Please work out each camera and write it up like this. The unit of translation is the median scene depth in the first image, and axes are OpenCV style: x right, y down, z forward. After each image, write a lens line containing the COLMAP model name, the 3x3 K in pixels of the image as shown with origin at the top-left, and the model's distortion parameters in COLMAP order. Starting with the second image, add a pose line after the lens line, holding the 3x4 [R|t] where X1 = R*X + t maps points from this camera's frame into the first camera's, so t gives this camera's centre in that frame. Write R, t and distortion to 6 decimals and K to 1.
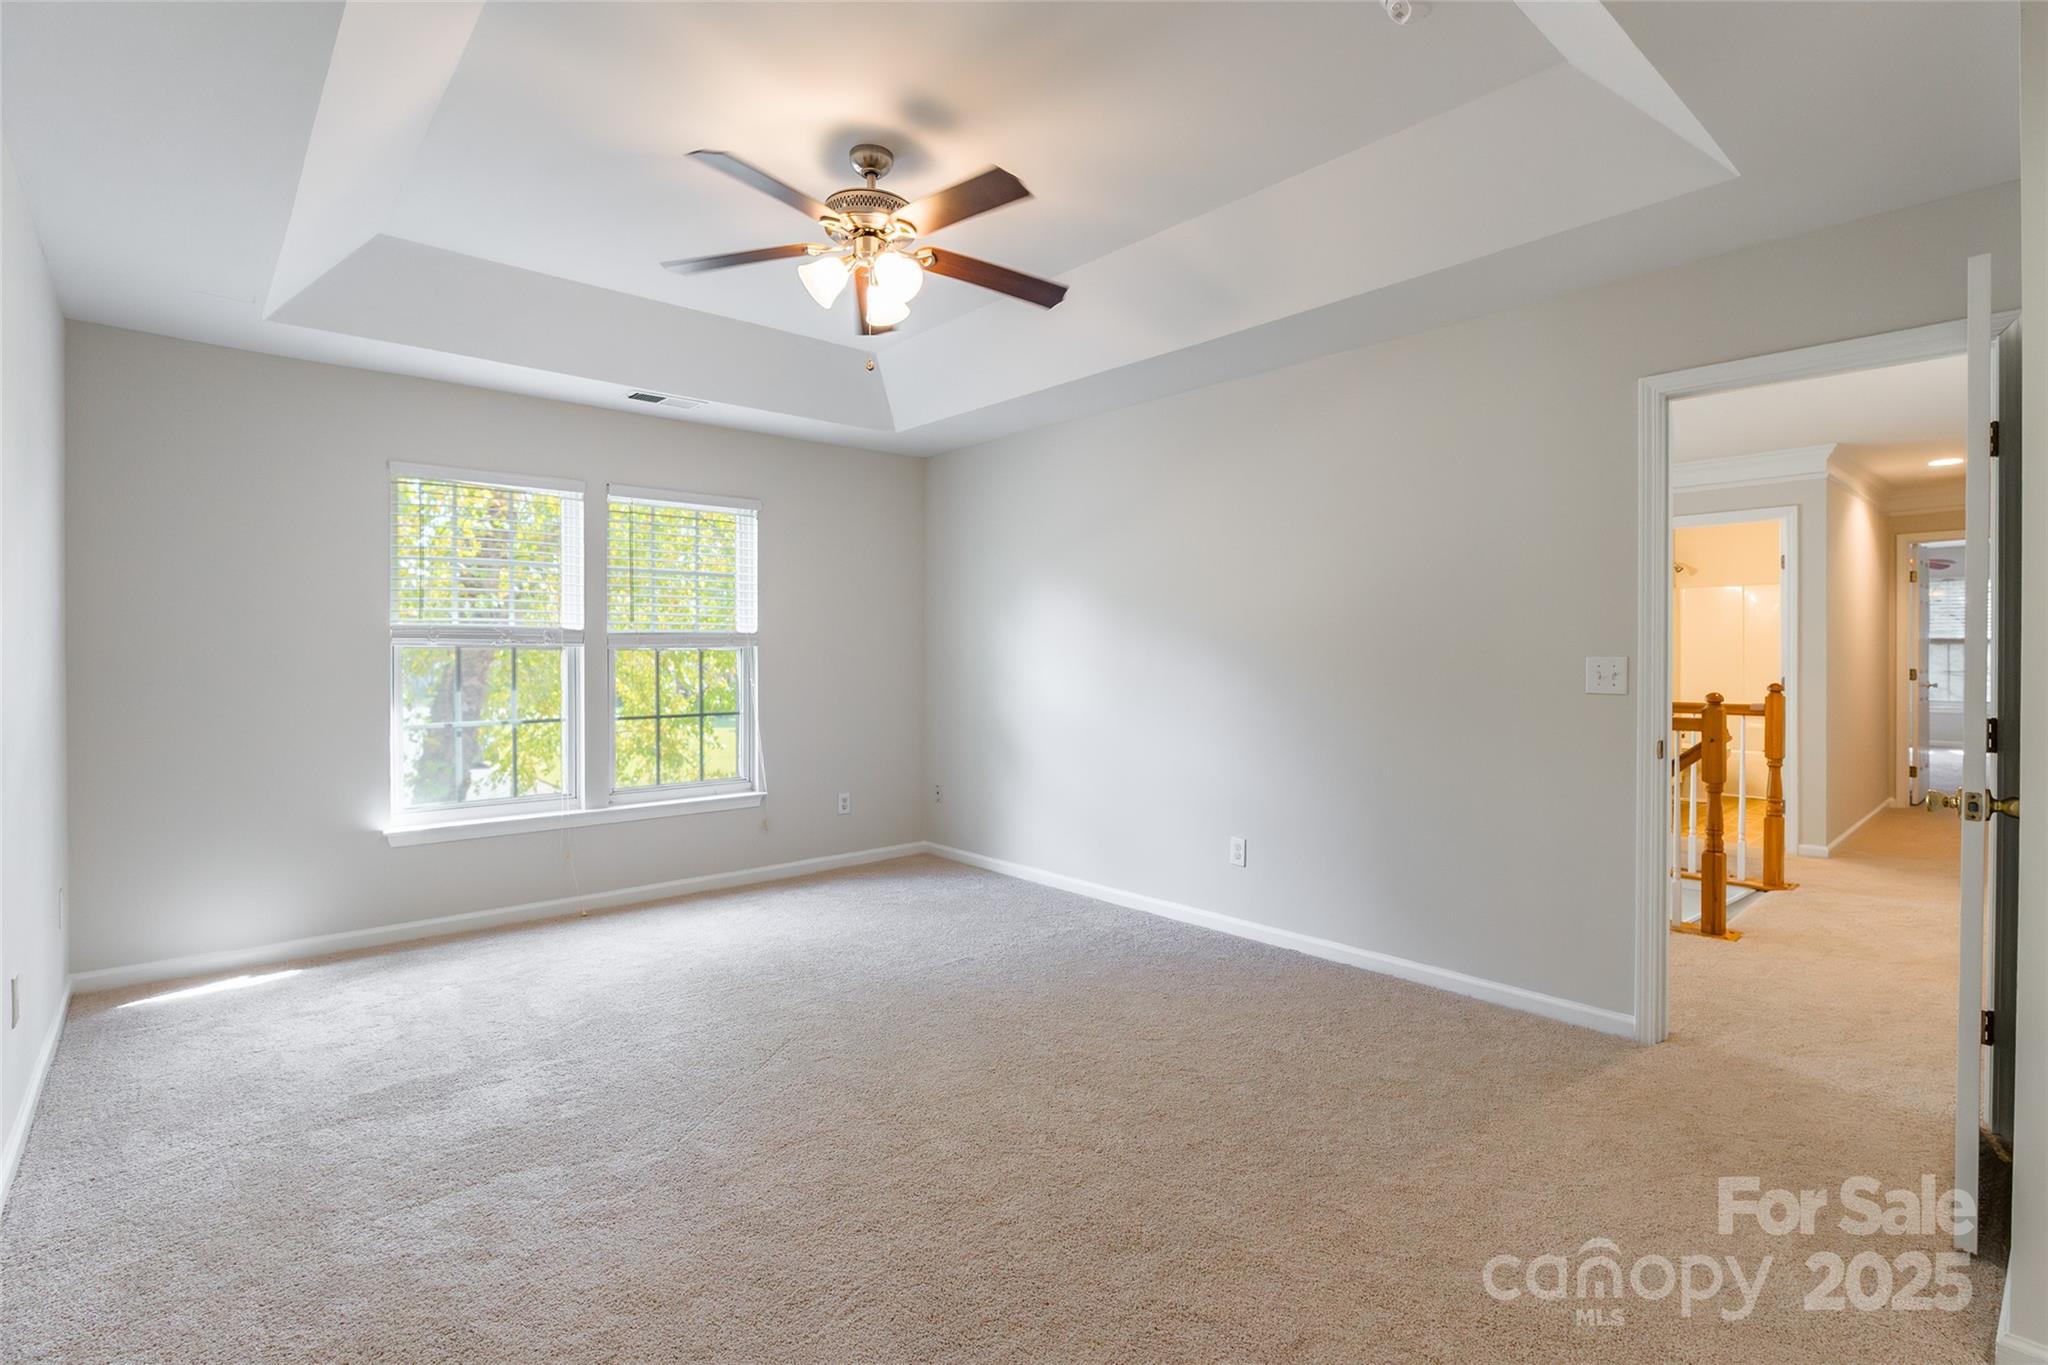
lens RADIAL K [[970.9, 0, 1016.5], [0, 970.9, 643.7], [0, 0, 1]] dist [-0.002758, -0.000382]
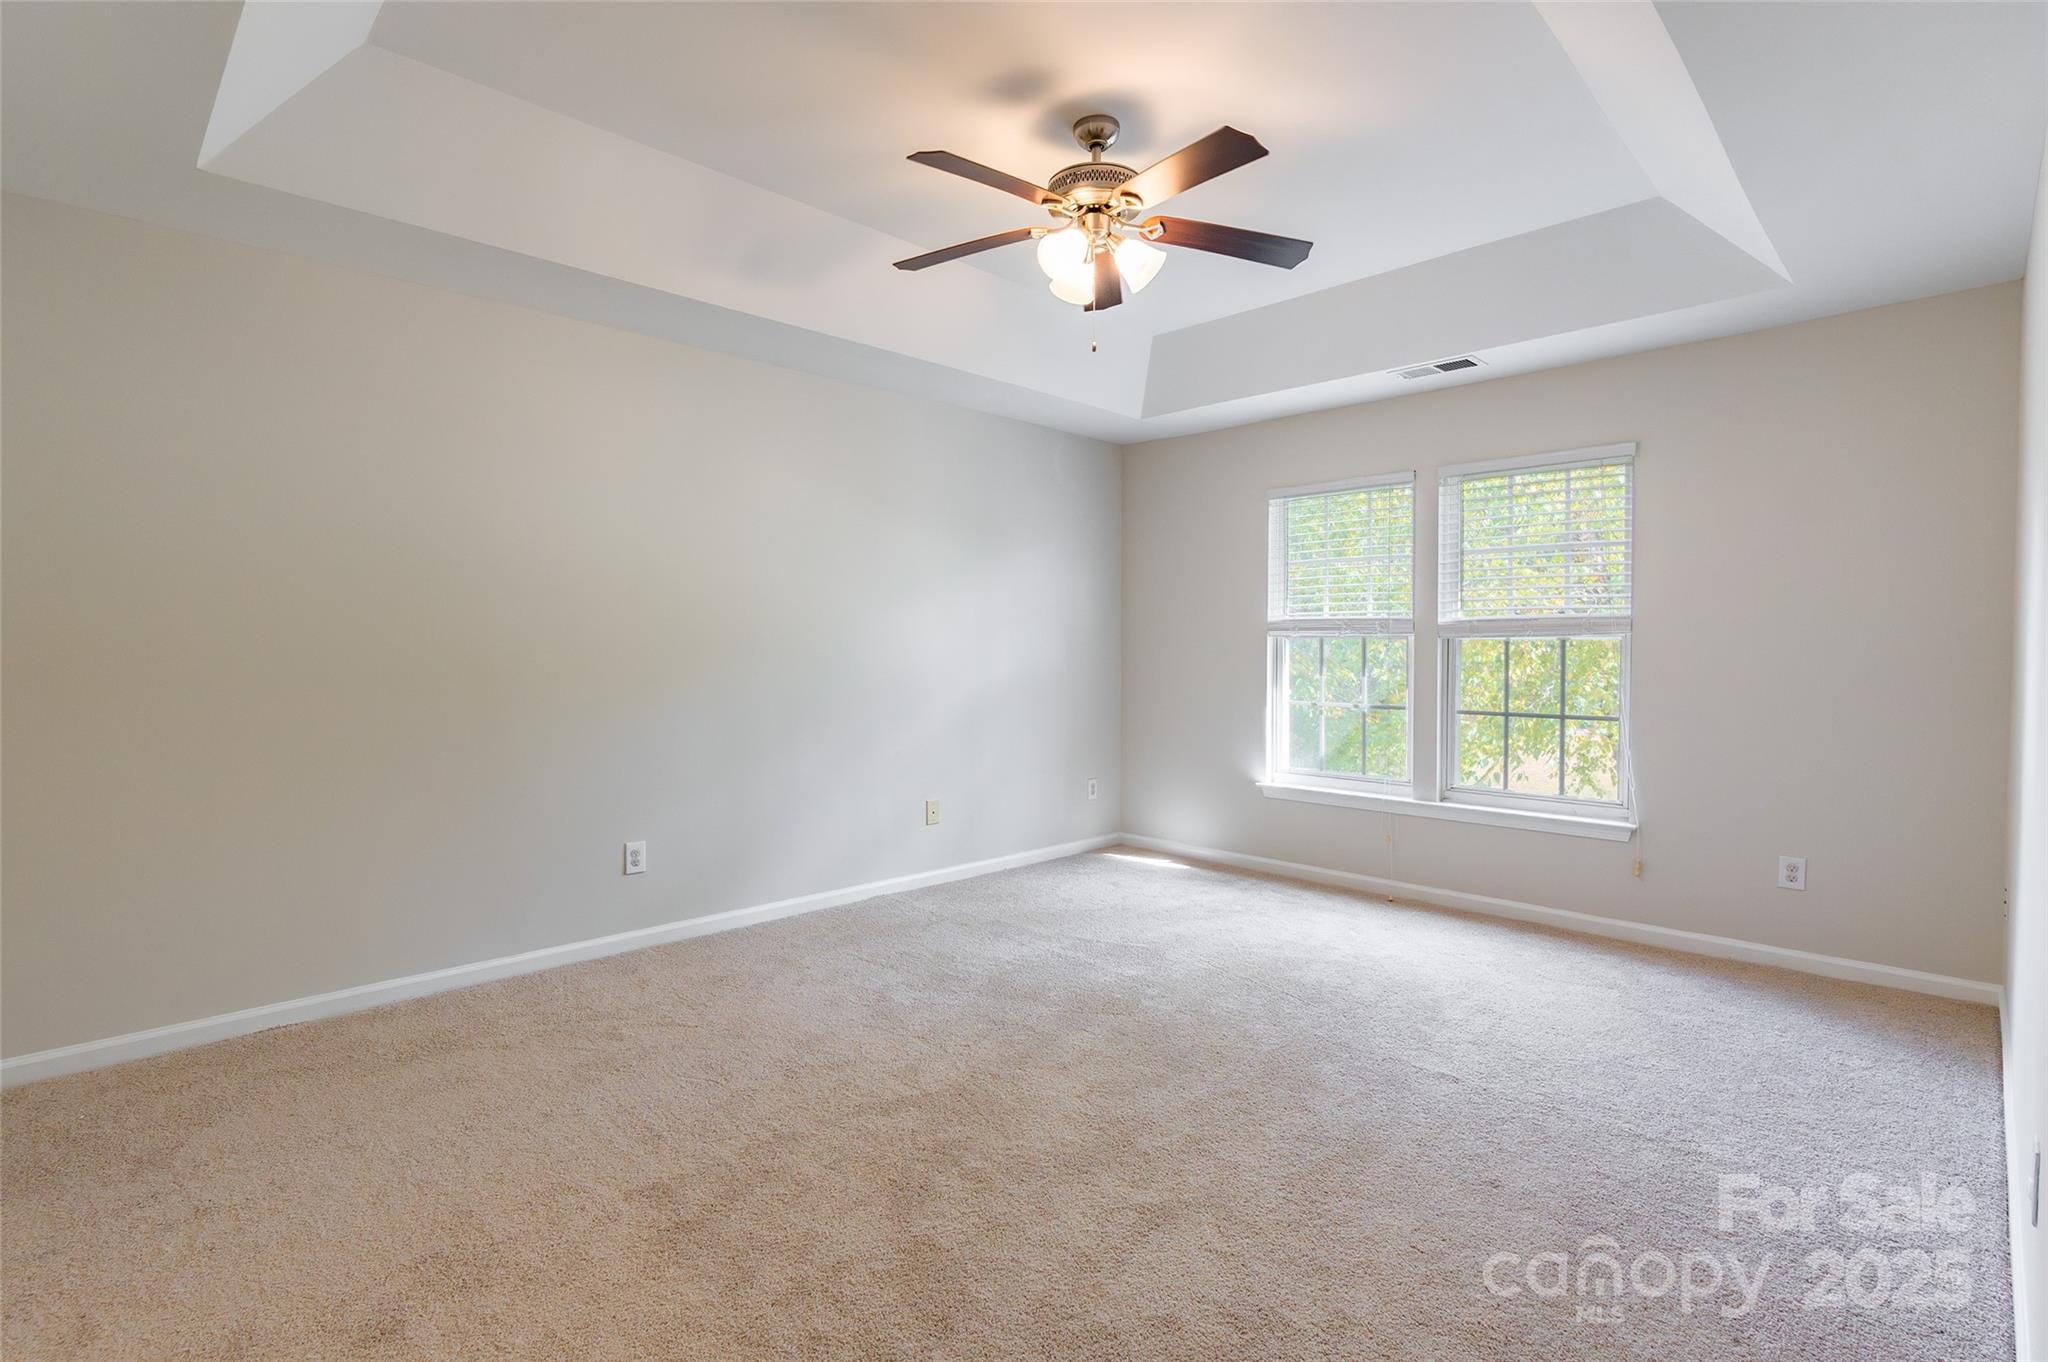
lens RADIAL K [[970.9, 0, 1016.5], [0, 970.9, 642.2], [0, 0, 1]] dist [-0.002758, -0.000382]
pose [[0.076130, 0.003522, -0.997092, 0.505944], [0.011463, 0.999925, 0.004408, 0.000410], [0.997032, -0.011765, 0.076084, 0.503190]]
